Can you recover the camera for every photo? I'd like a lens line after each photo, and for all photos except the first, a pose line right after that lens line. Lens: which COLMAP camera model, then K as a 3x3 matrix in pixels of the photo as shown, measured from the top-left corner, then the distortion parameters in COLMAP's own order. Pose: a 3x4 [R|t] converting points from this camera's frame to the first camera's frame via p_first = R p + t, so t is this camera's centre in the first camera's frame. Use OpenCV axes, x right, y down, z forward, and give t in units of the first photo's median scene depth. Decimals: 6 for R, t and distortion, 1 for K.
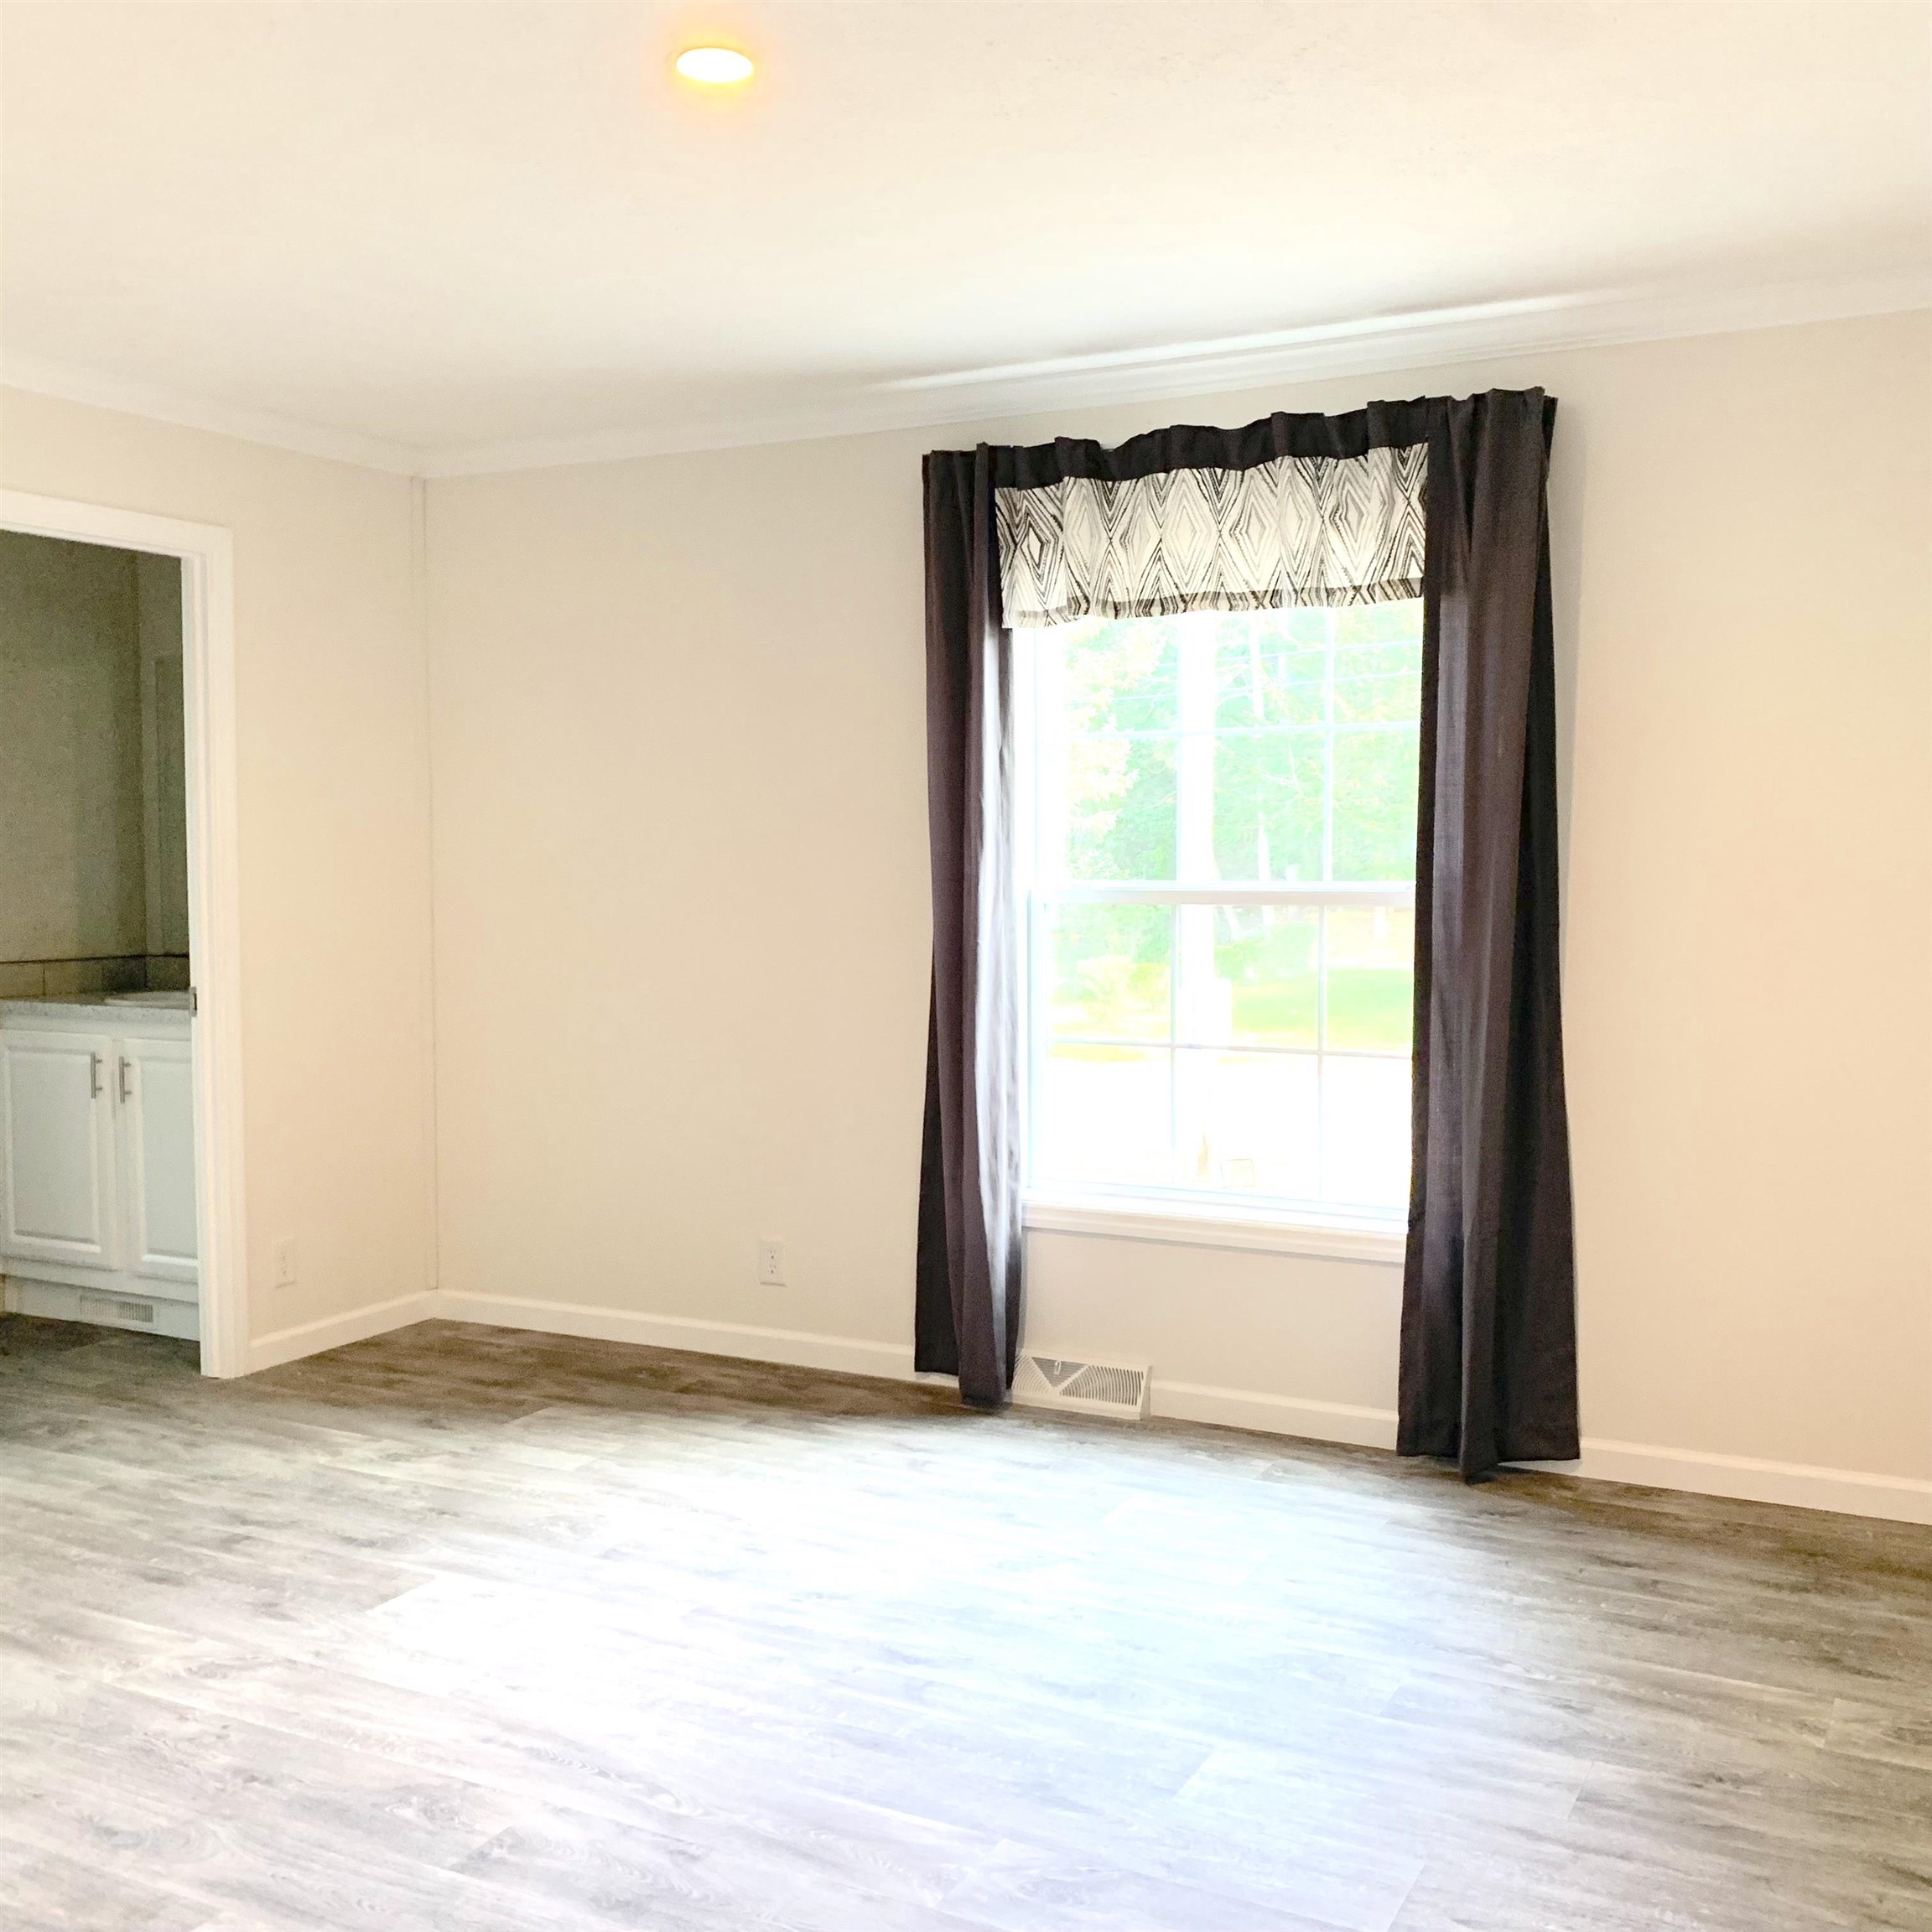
lens RADIAL K [[1975.4, 0, 966.0], [0, 1975.4, 966.0], [0, 0, 1]] dist [-0.009313, 0.016586]
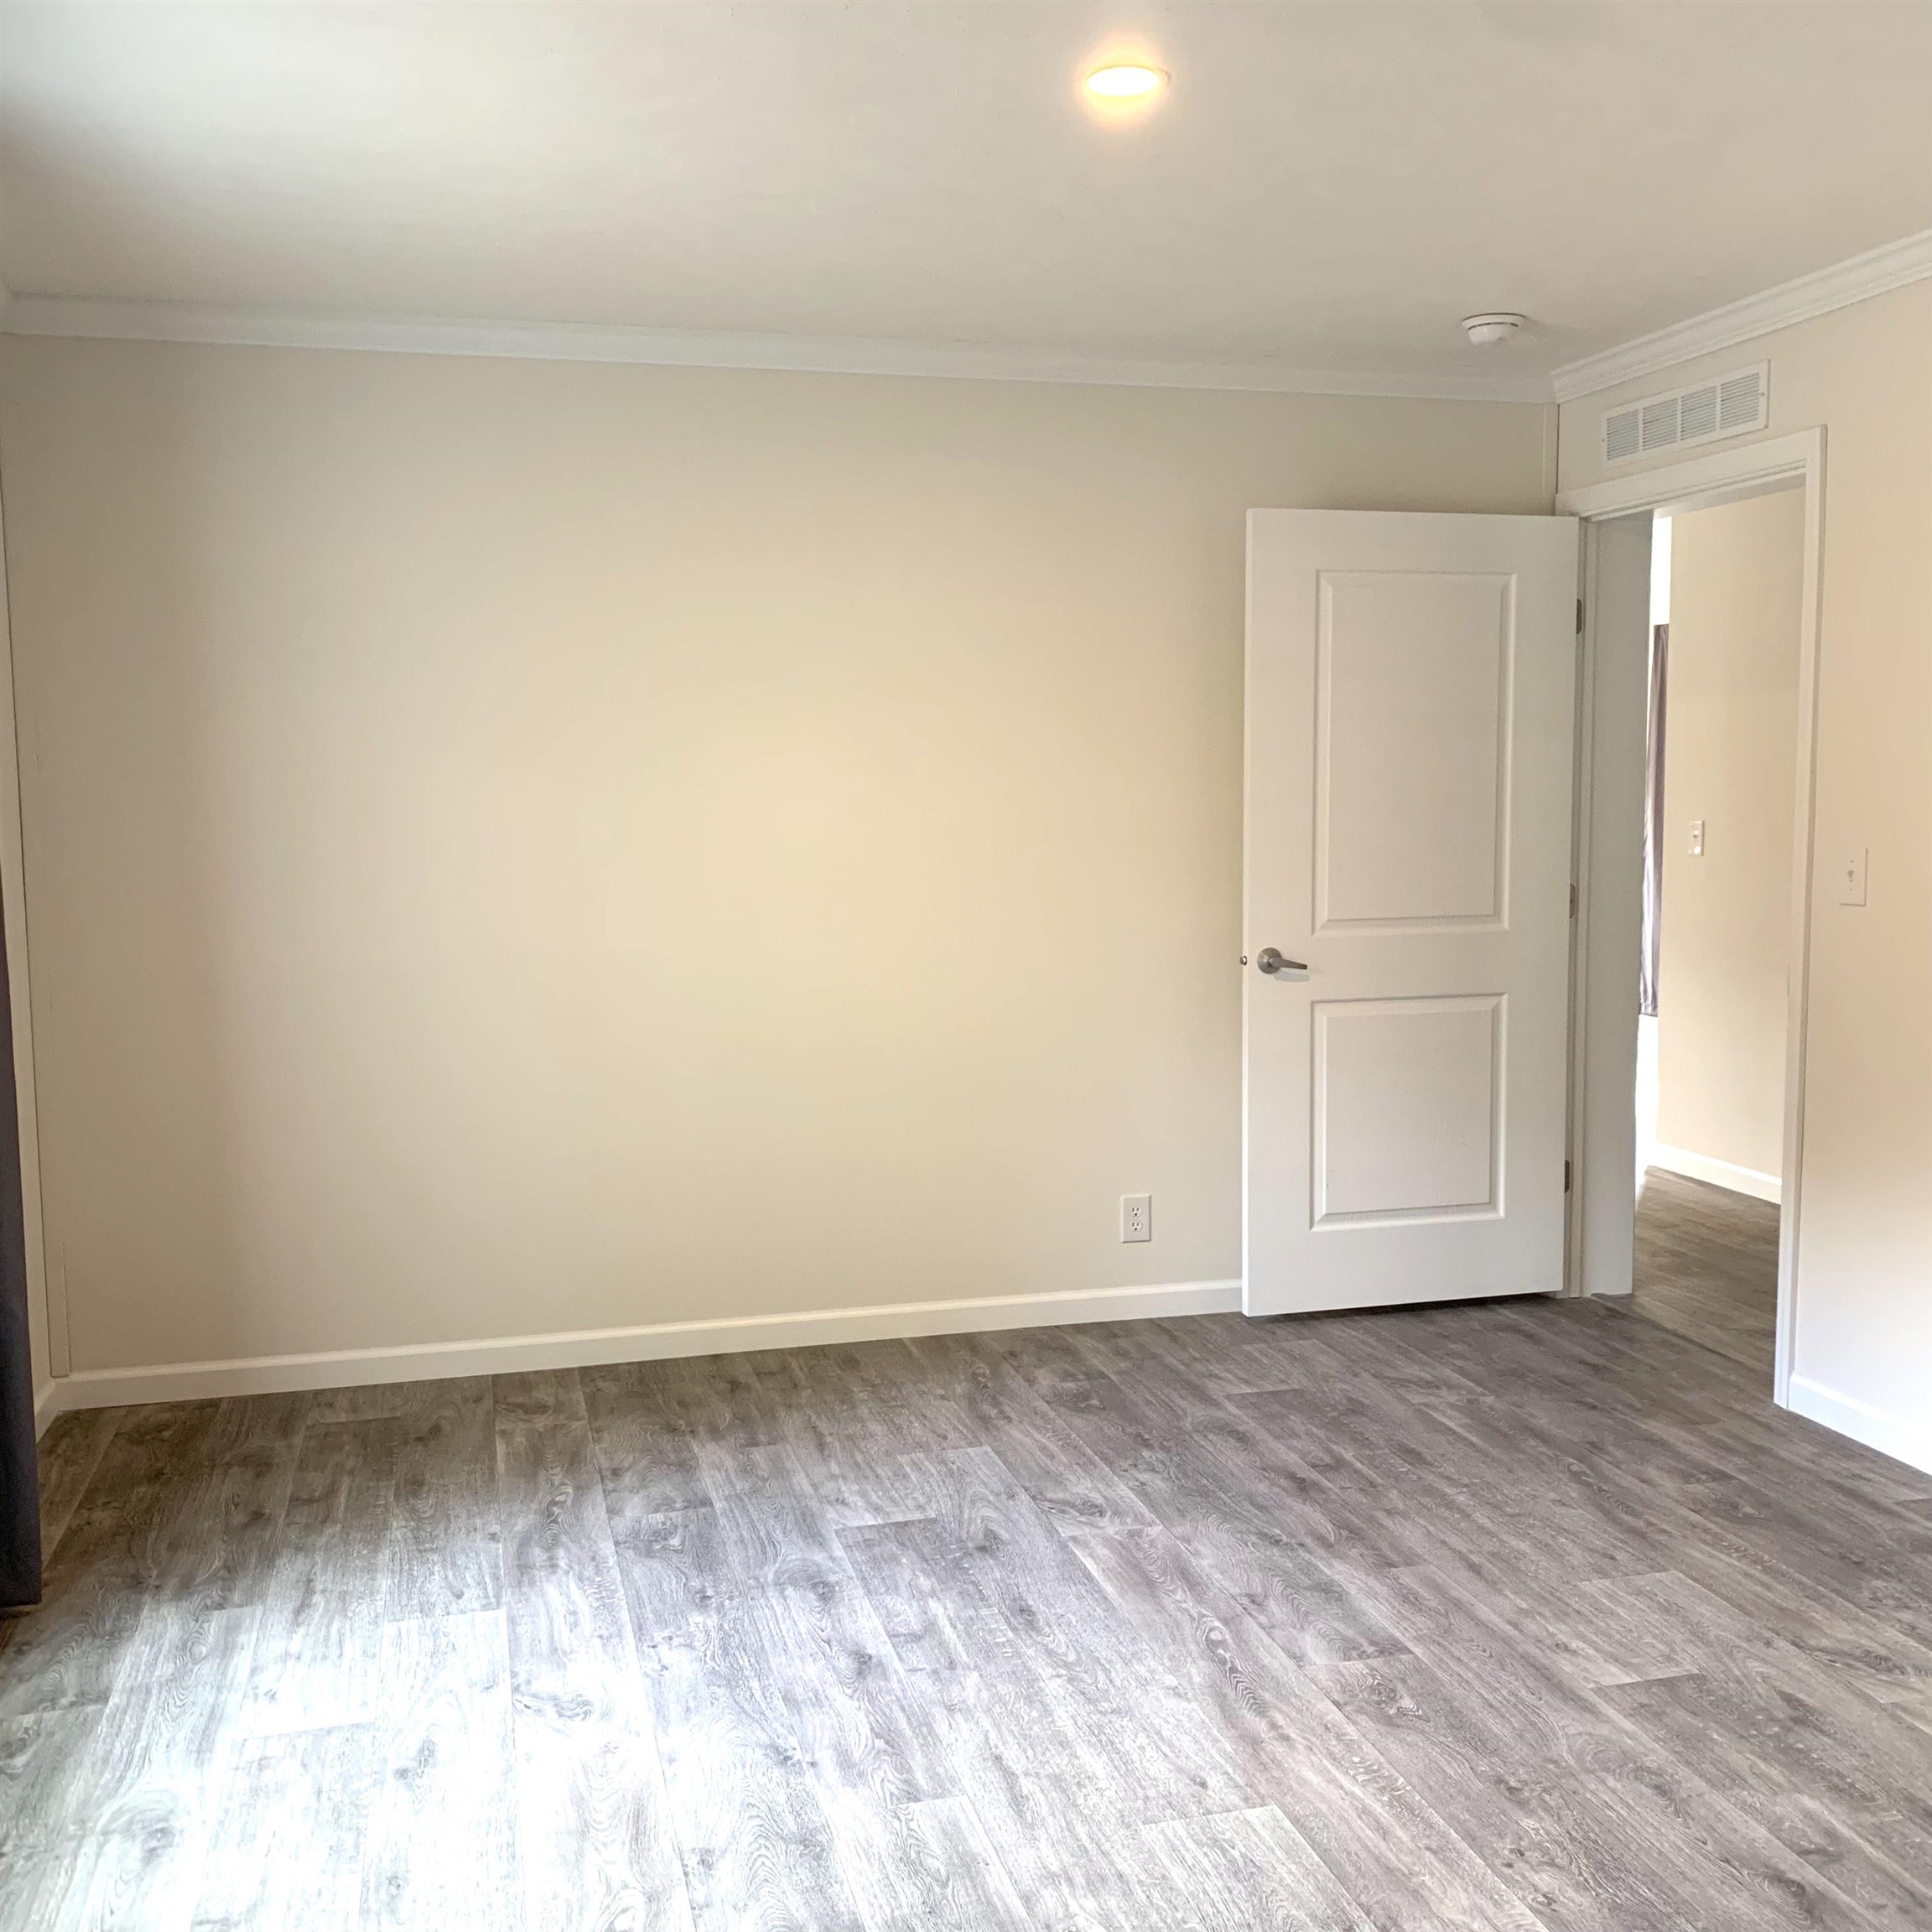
lens RADIAL K [[1975.4, 0, 966.0], [0, 1975.4, 966.0], [0, 0, 1]] dist [-0.009313, 0.016586]
pose [[-0.668455, -0.061766, 0.741183, -0.880364], [0.056918, 0.989375, 0.133782, -0.134495], [-0.741571, 0.131614, -0.657837, 1.793697]]
